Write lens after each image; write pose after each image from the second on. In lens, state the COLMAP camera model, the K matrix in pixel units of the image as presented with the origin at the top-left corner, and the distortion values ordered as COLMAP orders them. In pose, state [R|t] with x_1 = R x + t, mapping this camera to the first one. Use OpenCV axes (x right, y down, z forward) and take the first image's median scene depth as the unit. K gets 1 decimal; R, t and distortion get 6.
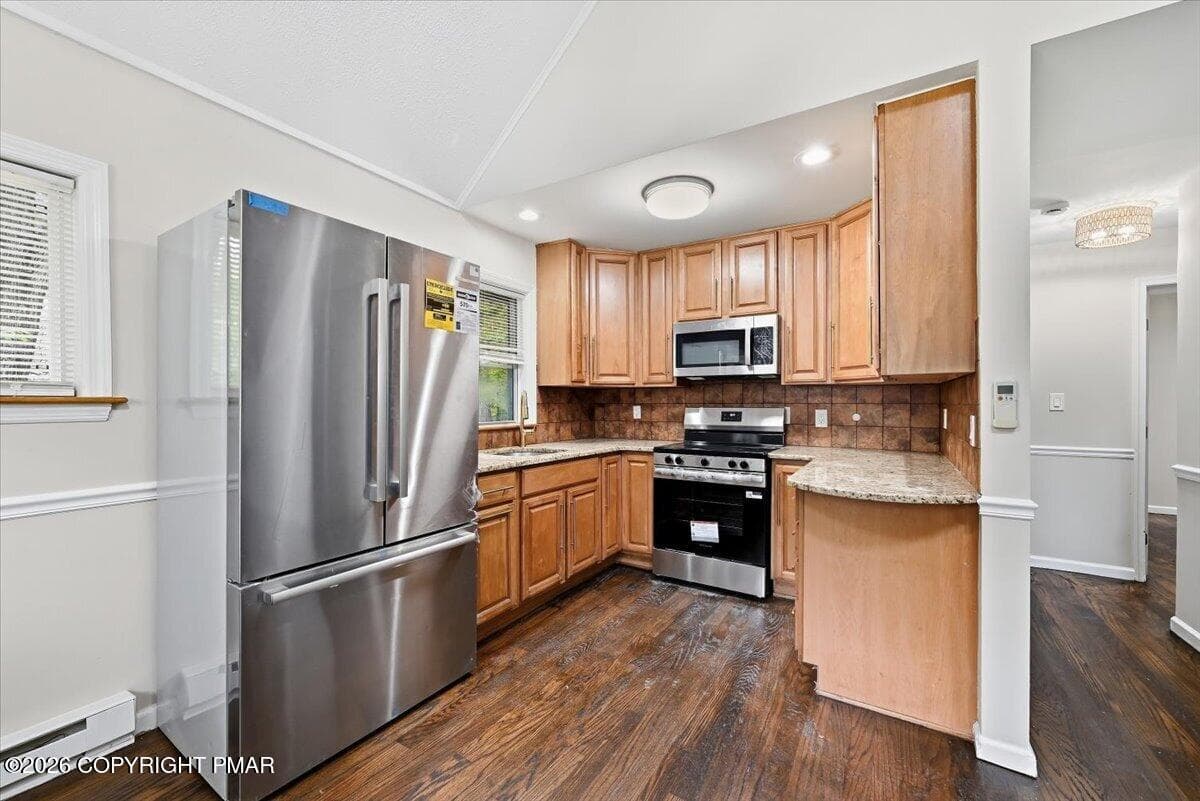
lens RADIAL K [[478.1, 0, 597.4], [0, 478.1, 405.9], [0, 0, 1]] dist [-0.001225, 0.000539]
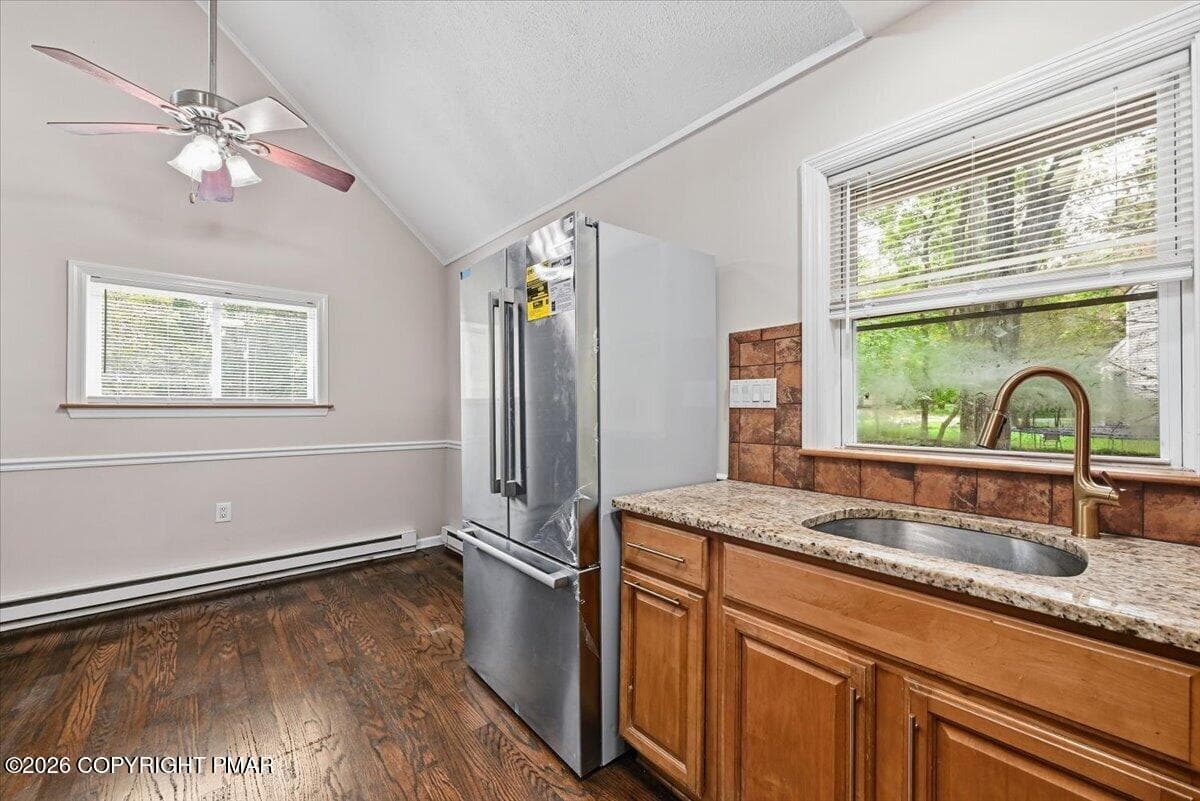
lens RADIAL K [[478.1, 0, 602.6], [0, 478.1, 405.5], [0, 0, 1]] dist [-0.001225, 0.000539]
pose [[-0.301560, -0.002246, -0.953445, 0.278516], [-0.008000, 0.999968, 0.000174, -0.002570], [0.953414, 0.007680, -0.301568, 0.835785]]
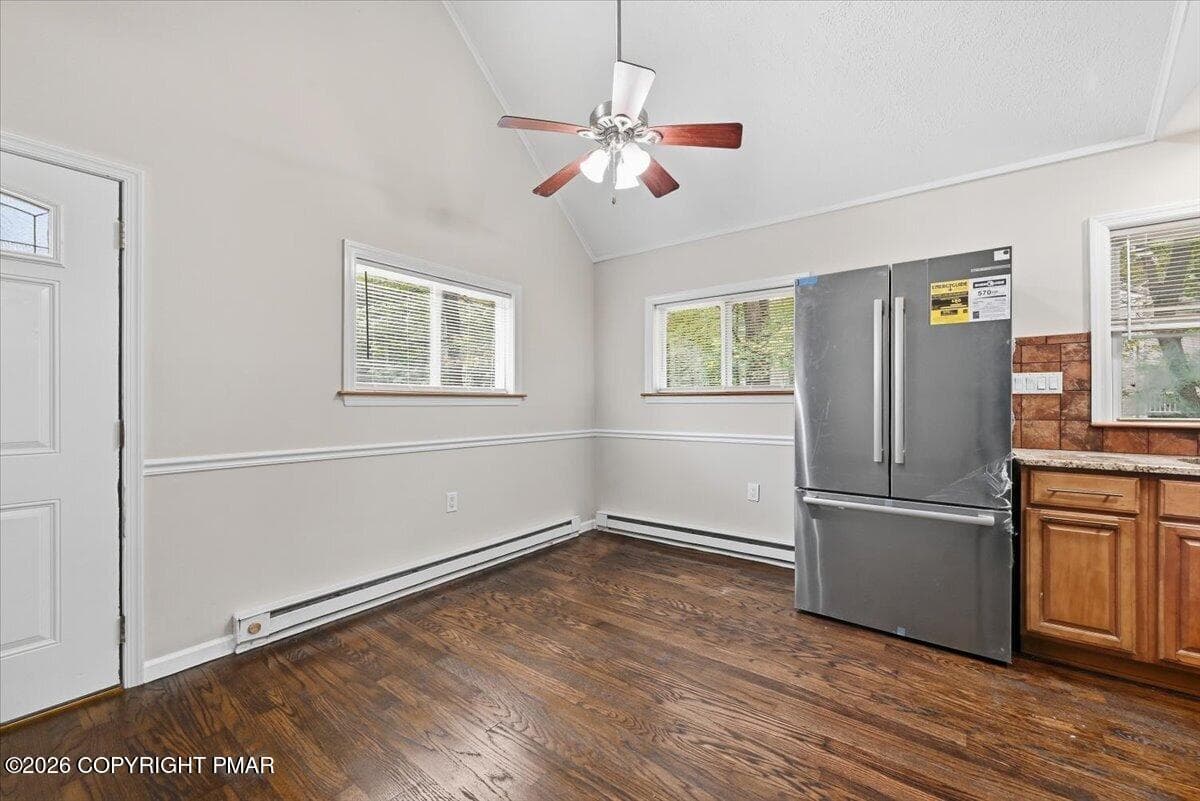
lens RADIAL K [[478.1, 0, 602.4], [0, 478.1, 403.6], [0, 0, 1]] dist [-0.001225, 0.000539]
pose [[-0.090243, 0.001531, -0.995919, 0.523961], [-0.007359, 0.999970, 0.002204, 0.019130], [0.995893, 0.007528, -0.090229, 0.177875]]
